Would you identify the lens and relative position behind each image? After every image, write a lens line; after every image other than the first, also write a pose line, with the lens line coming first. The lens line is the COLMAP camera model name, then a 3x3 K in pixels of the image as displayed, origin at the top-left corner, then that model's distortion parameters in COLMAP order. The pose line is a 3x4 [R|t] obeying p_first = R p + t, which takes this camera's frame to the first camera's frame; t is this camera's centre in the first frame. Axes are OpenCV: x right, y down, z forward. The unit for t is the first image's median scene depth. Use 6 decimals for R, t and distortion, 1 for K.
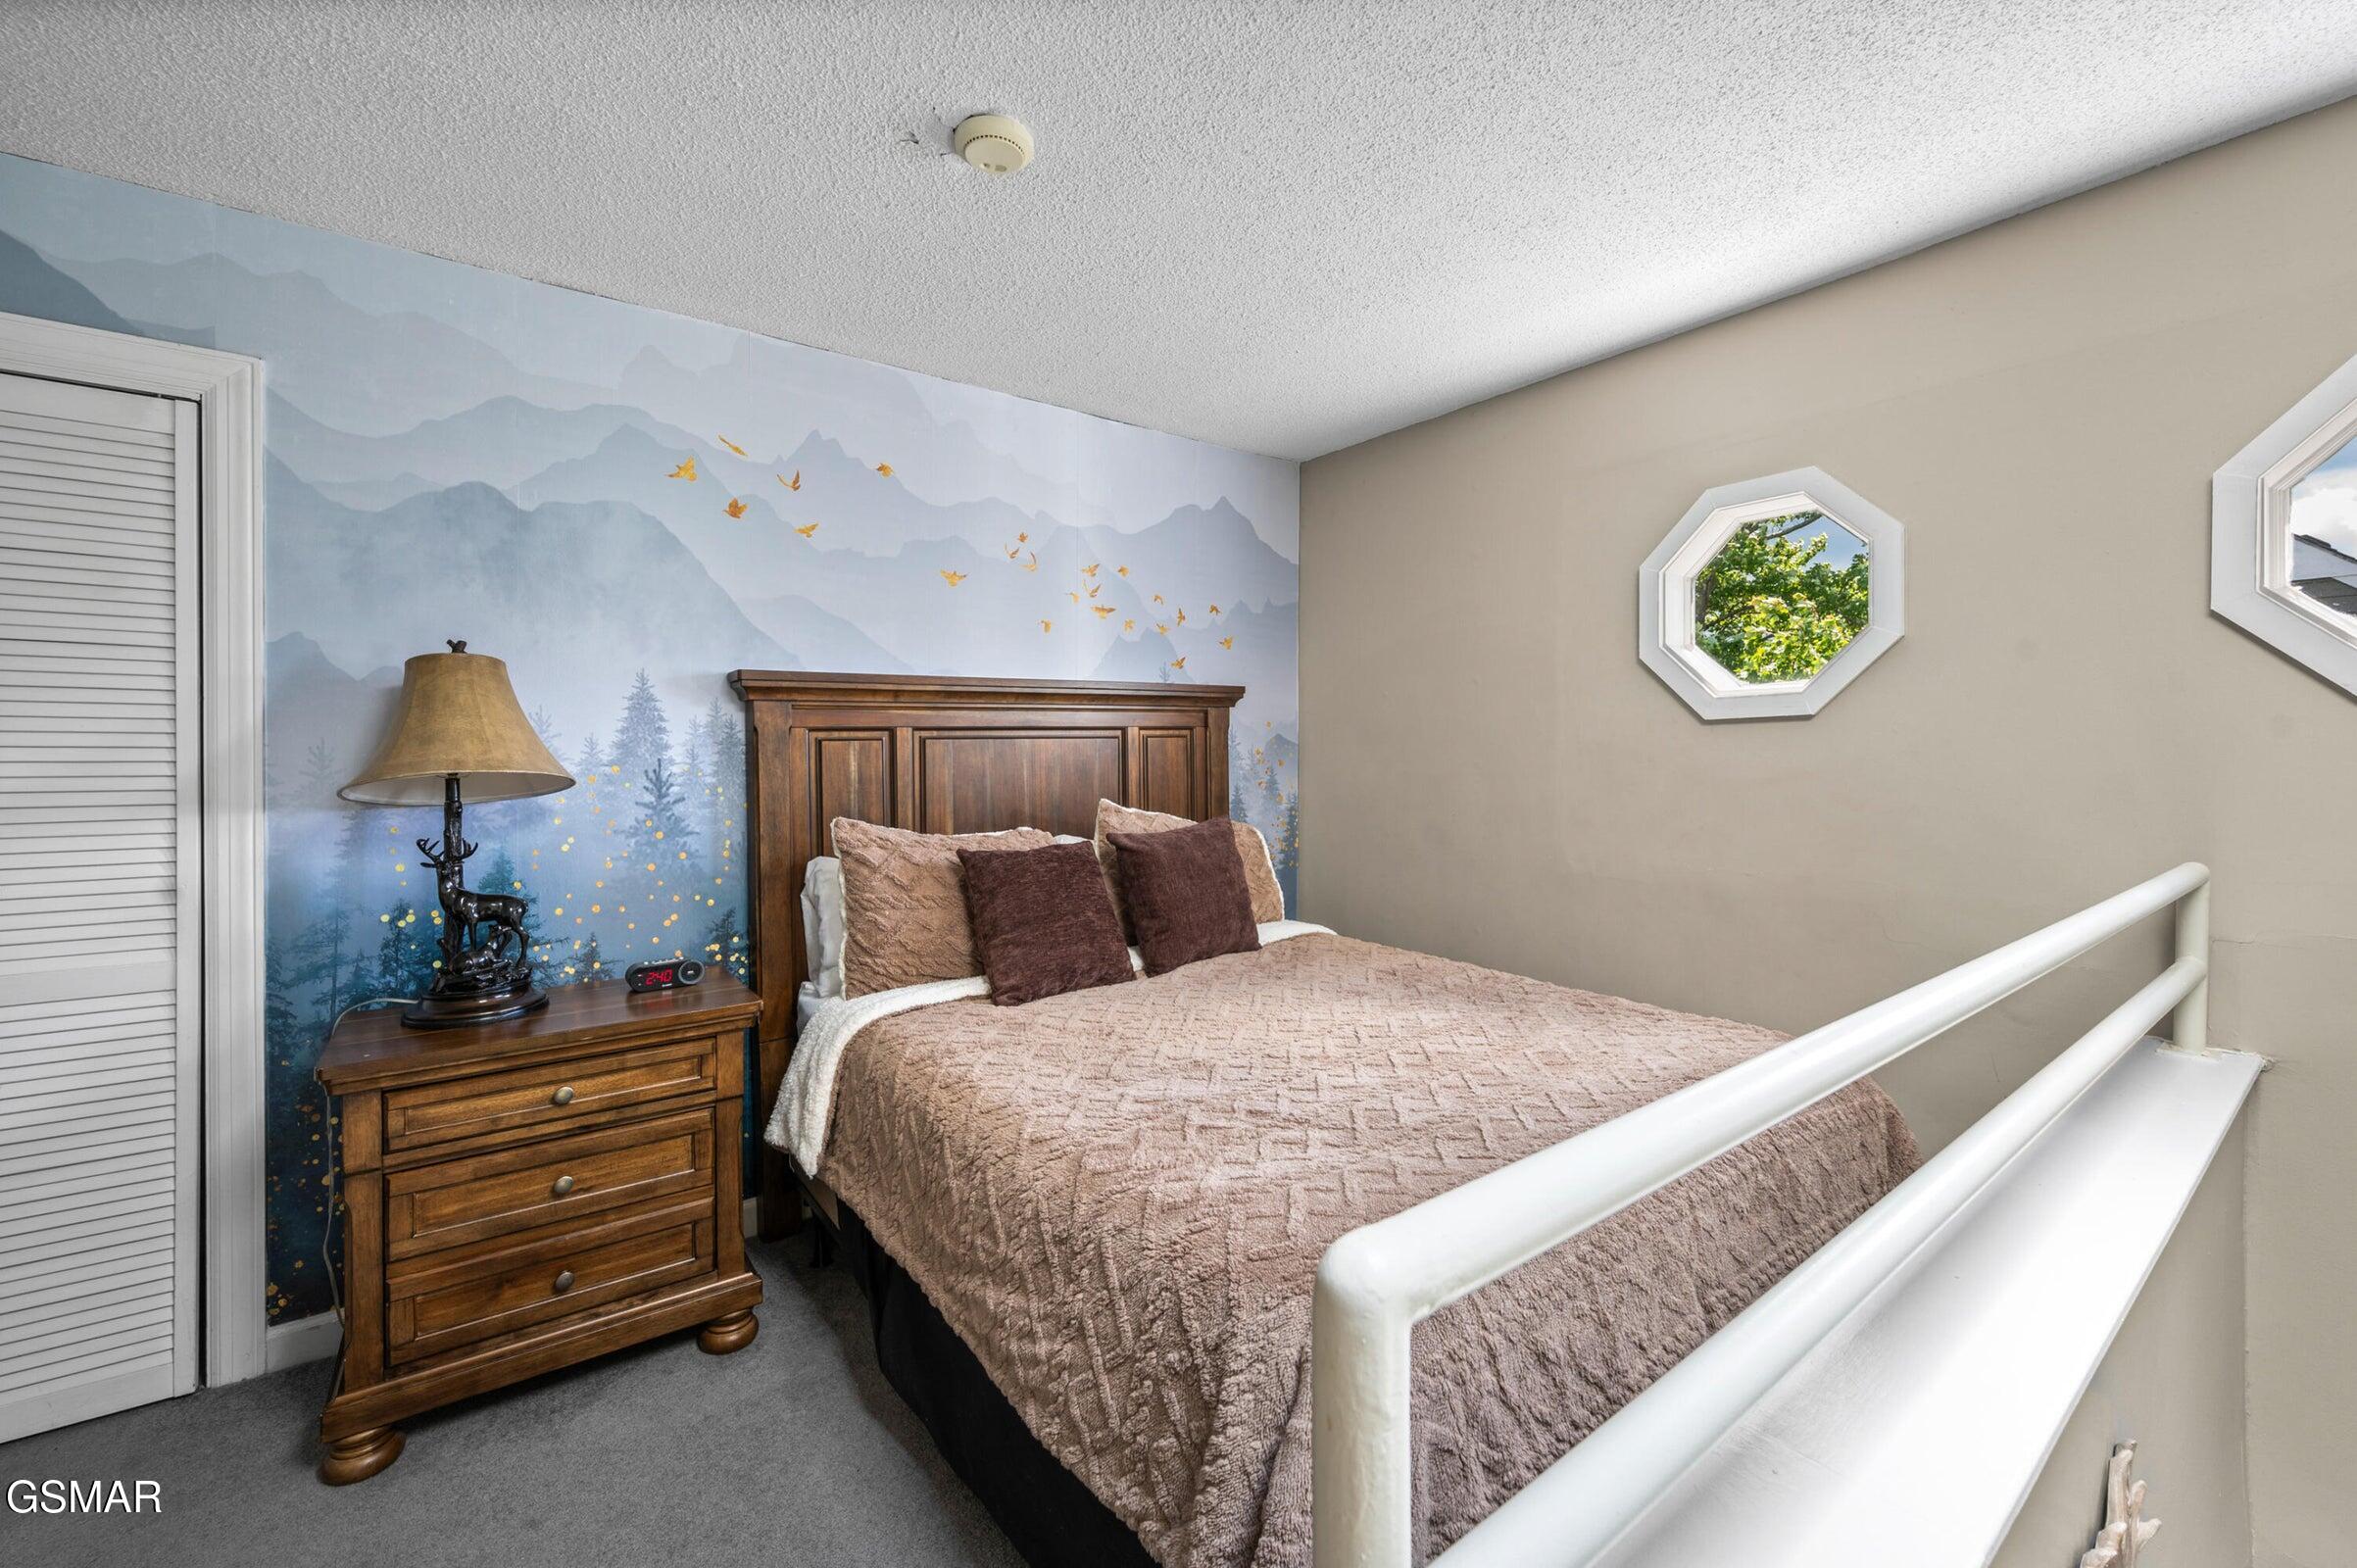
lens RADIAL K [[932.2, 0, 1171.0], [0, 932.2, 757.5], [0, 0, 1]] dist [-0.002292, -0.000536]
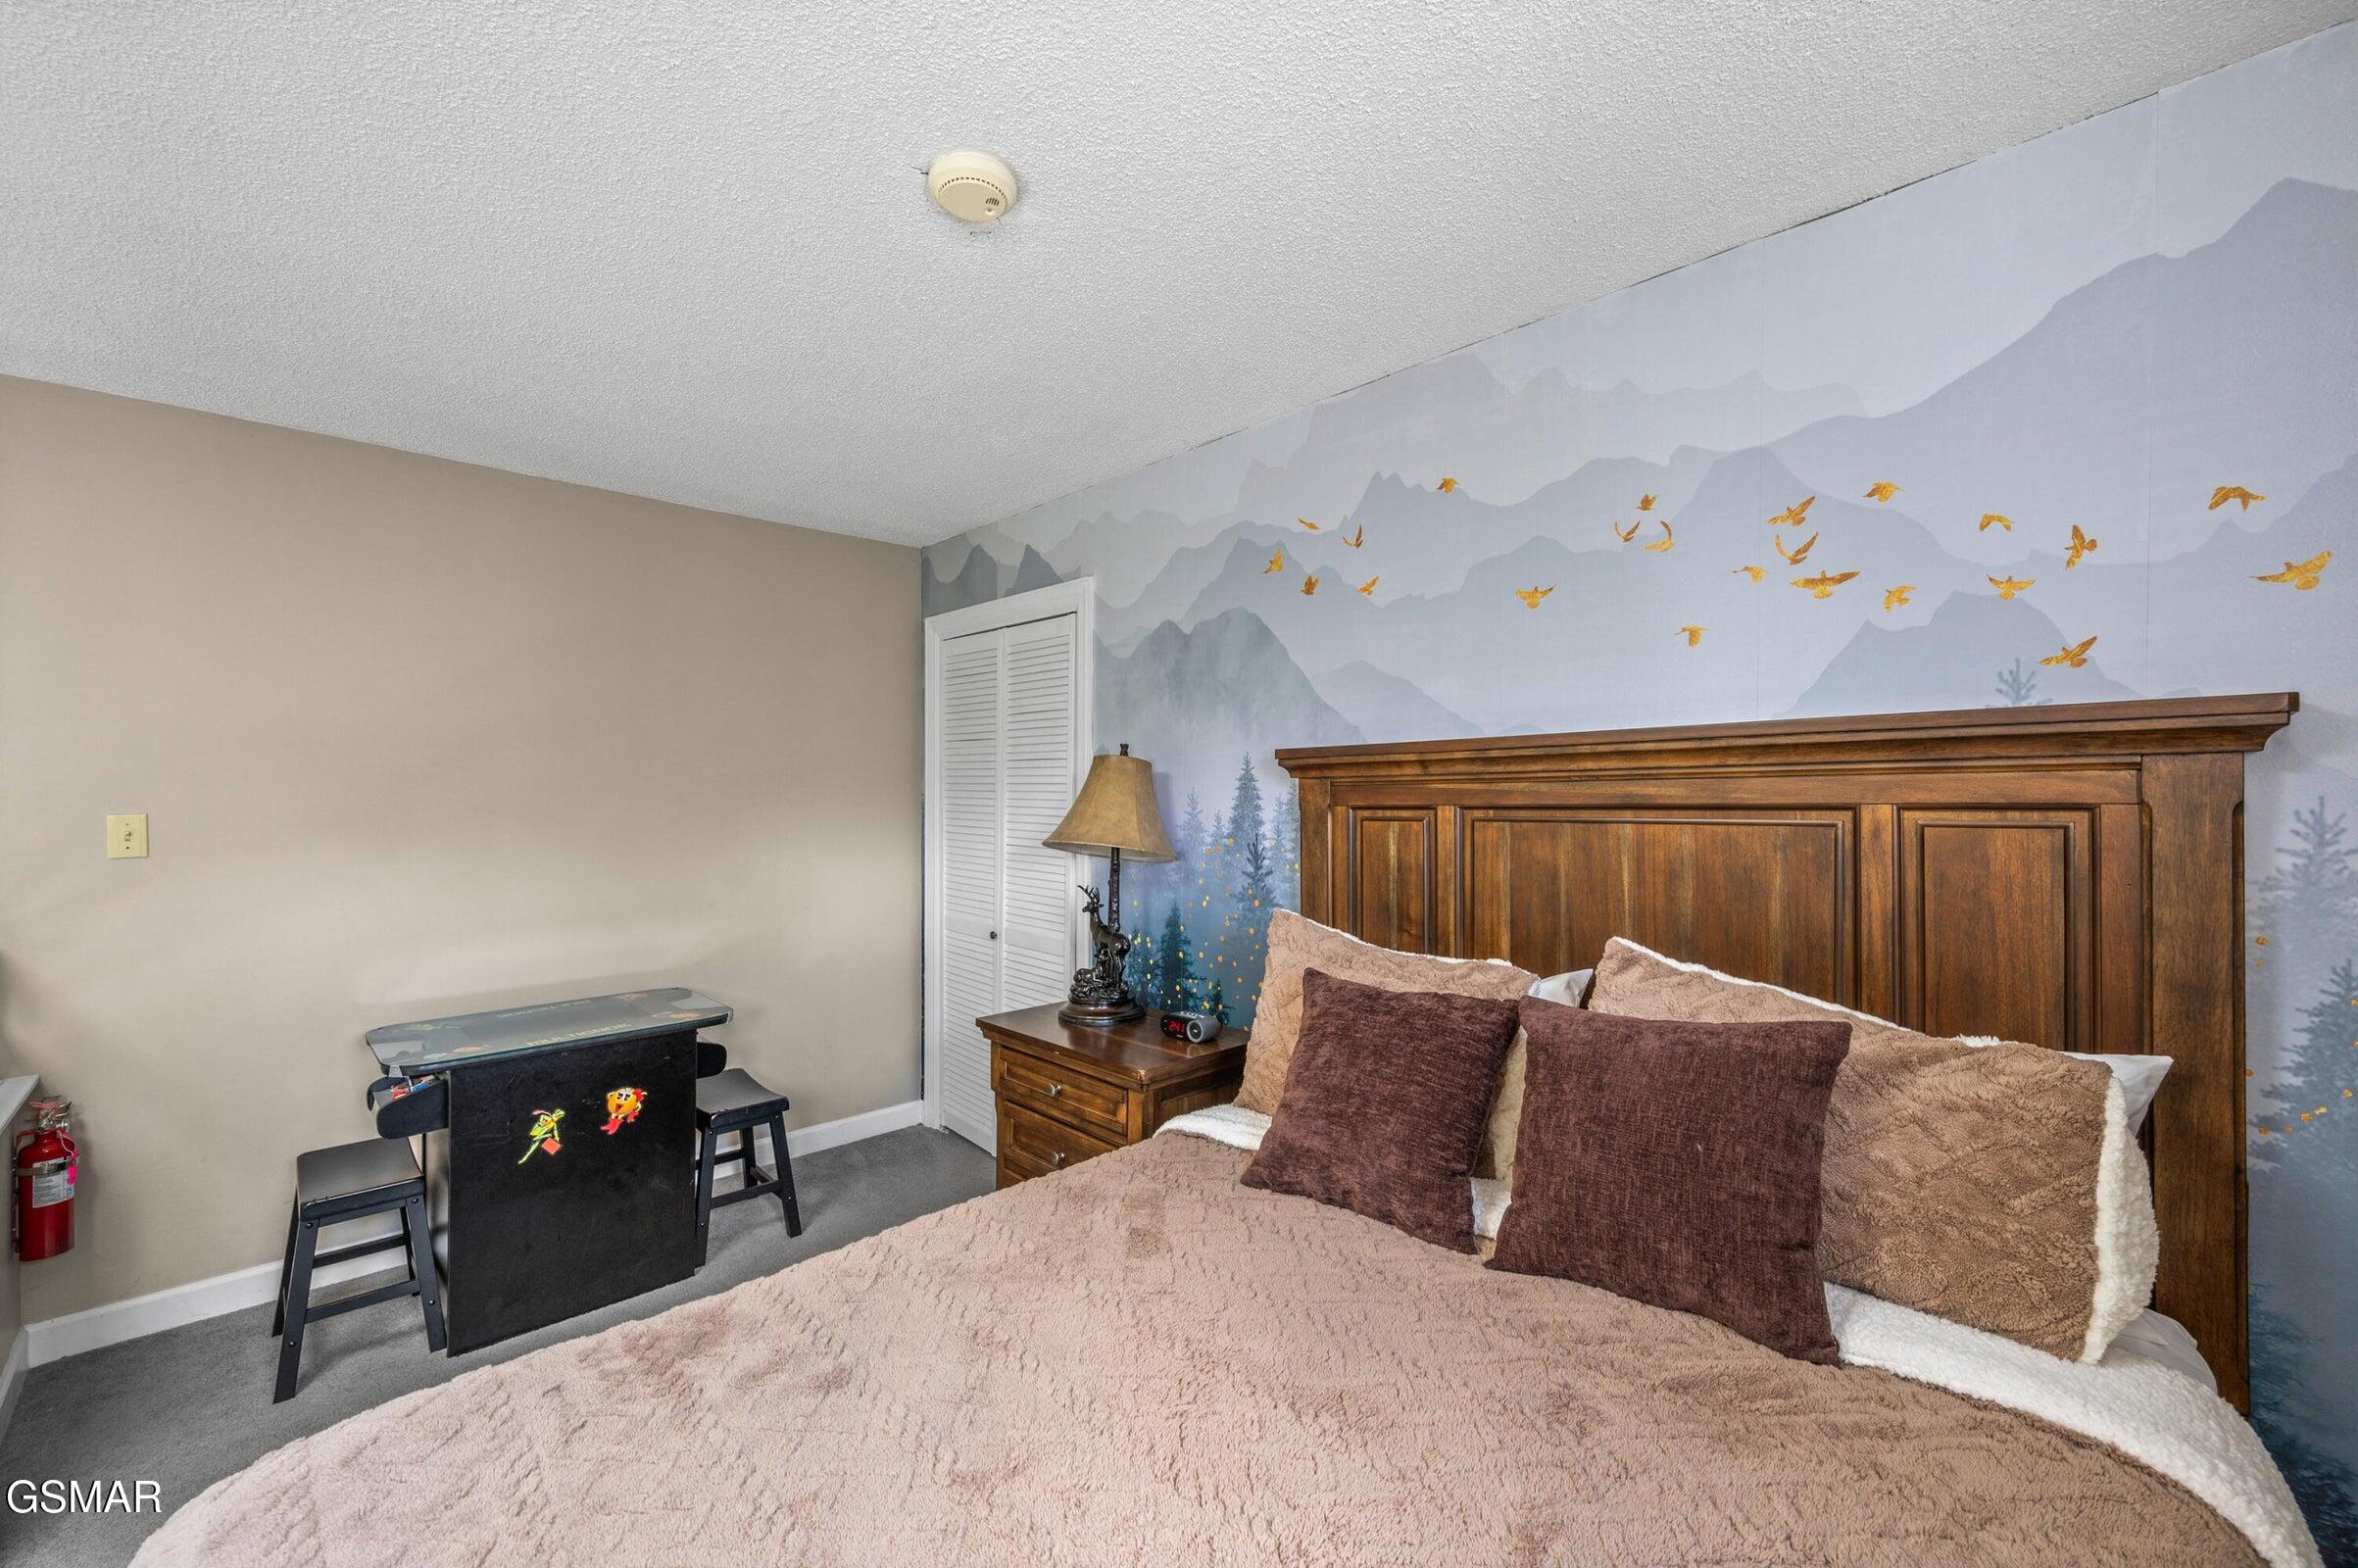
lens RADIAL K [[940.4, 0, 1190.6], [0, 940.4, 785.8], [0, 0, 1]] dist [-0.000289, -0.000146]
pose [[0.140090, 0.003815, -0.990131, 0.495454], [-0.003613, 0.999988, 0.003342, -0.053862], [0.990132, 0.003109, 0.140103, 0.707494]]
